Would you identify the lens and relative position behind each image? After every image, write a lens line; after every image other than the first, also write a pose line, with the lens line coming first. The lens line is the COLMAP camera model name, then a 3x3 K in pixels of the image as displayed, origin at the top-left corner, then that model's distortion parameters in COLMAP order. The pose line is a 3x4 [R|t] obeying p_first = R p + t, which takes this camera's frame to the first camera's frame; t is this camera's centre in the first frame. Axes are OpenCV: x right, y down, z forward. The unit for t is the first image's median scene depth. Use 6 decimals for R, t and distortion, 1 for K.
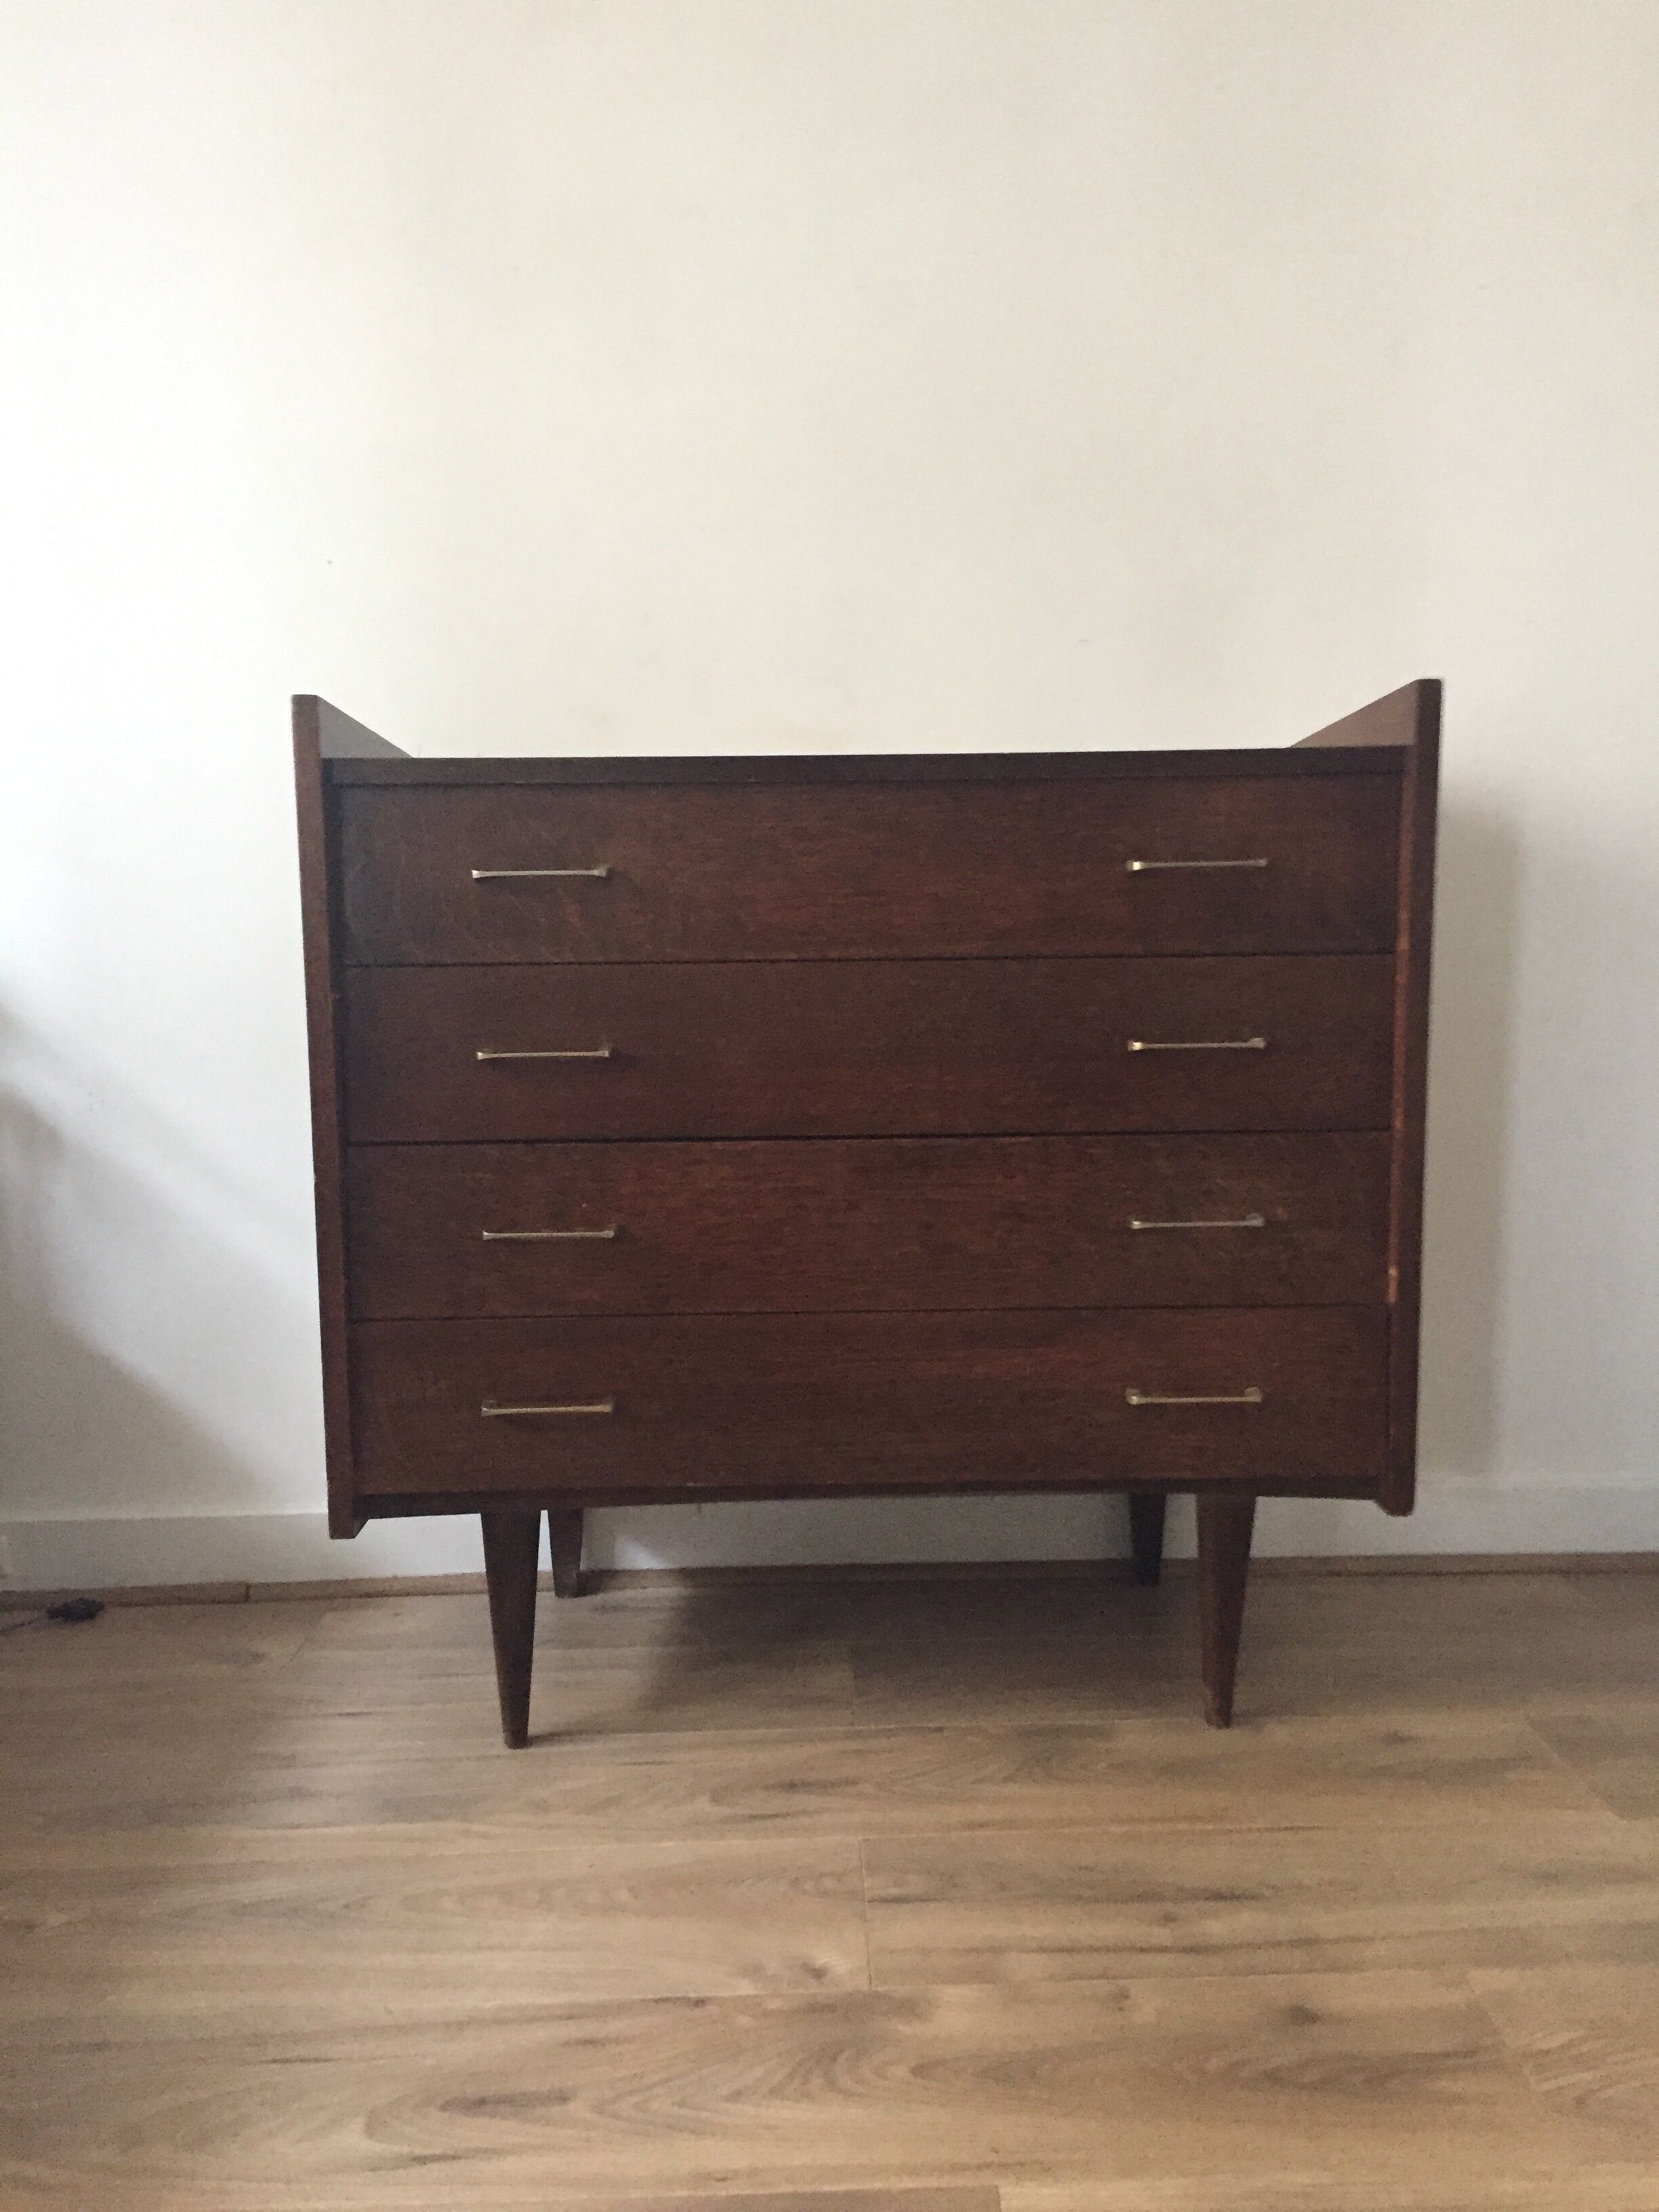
lens RADIAL K [[1893.8, 0, 833.5], [0, 1893.8, 1108.2], [0, 0, 1]] dist [0.100925, -0.142095]
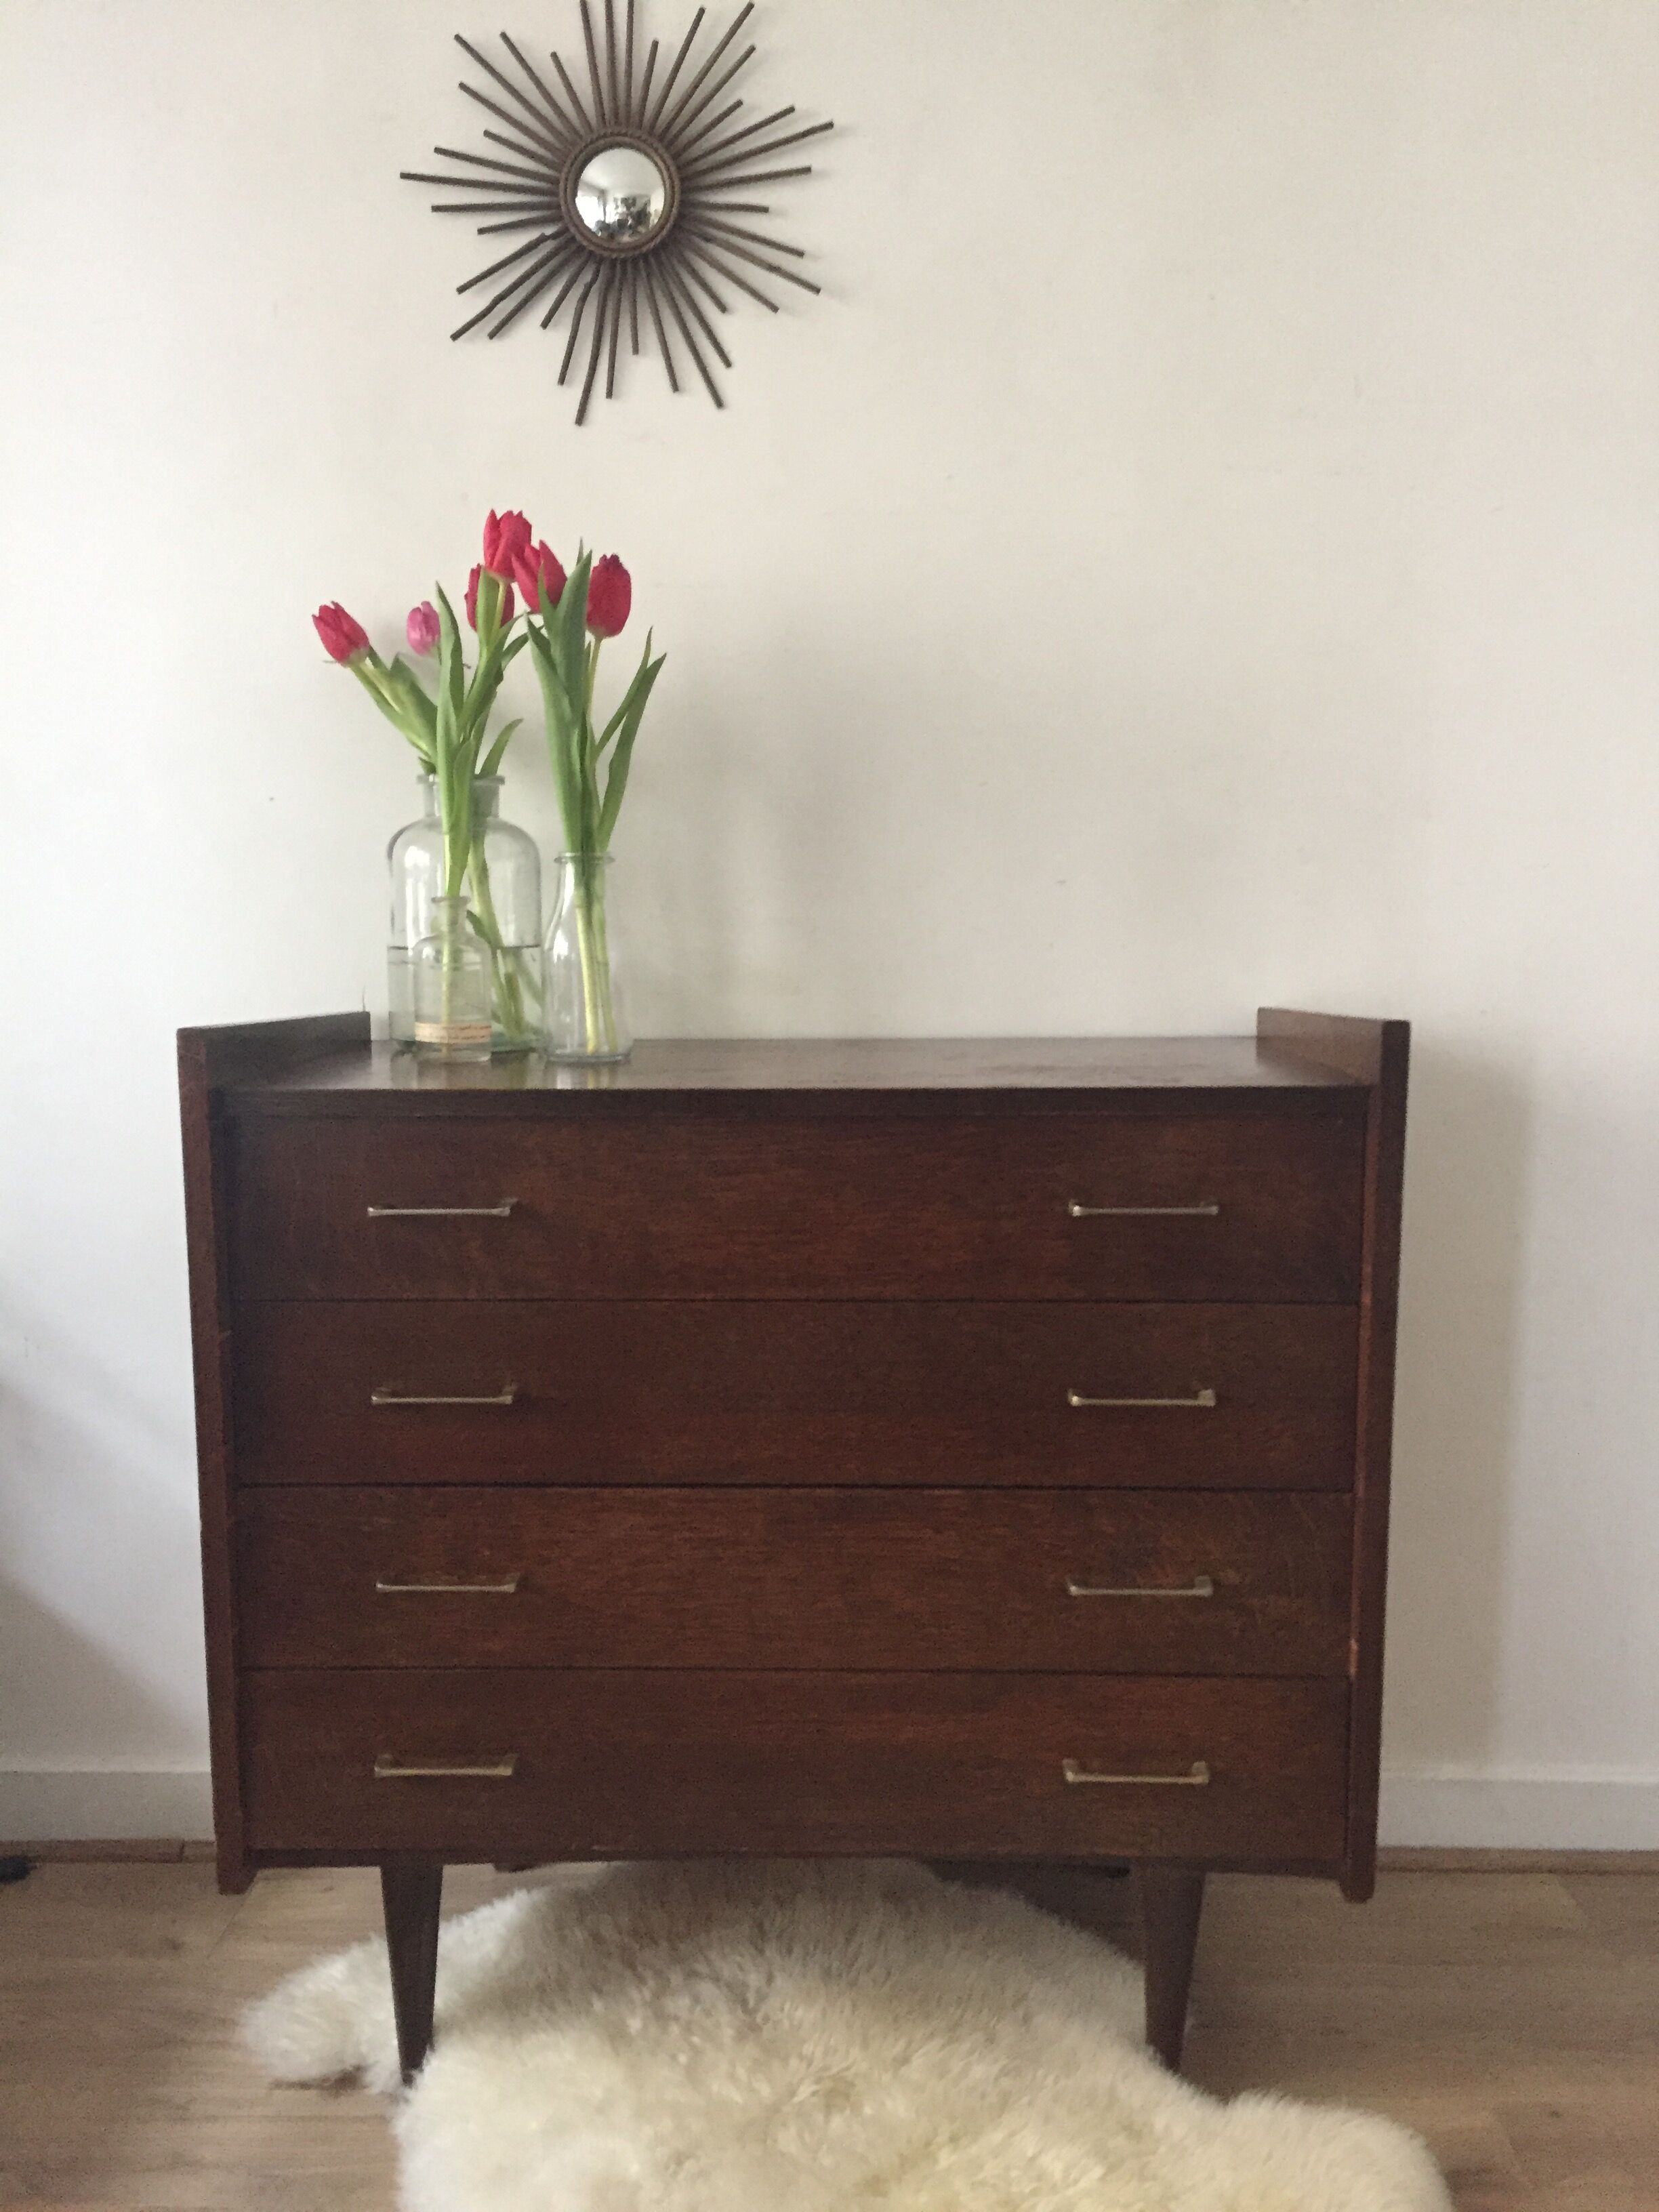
lens RADIAL K [[1893.8, 0, 833.5], [0, 1893.8, 1108.2], [0, 0, 1]] dist [0.100925, -0.142095]
pose [[0.998729, 0.015800, -0.047859, 0.083452], [-0.014786, 0.999660, 0.021455, -0.194149], [0.048182, -0.020720, 0.998624, 0.068189]]
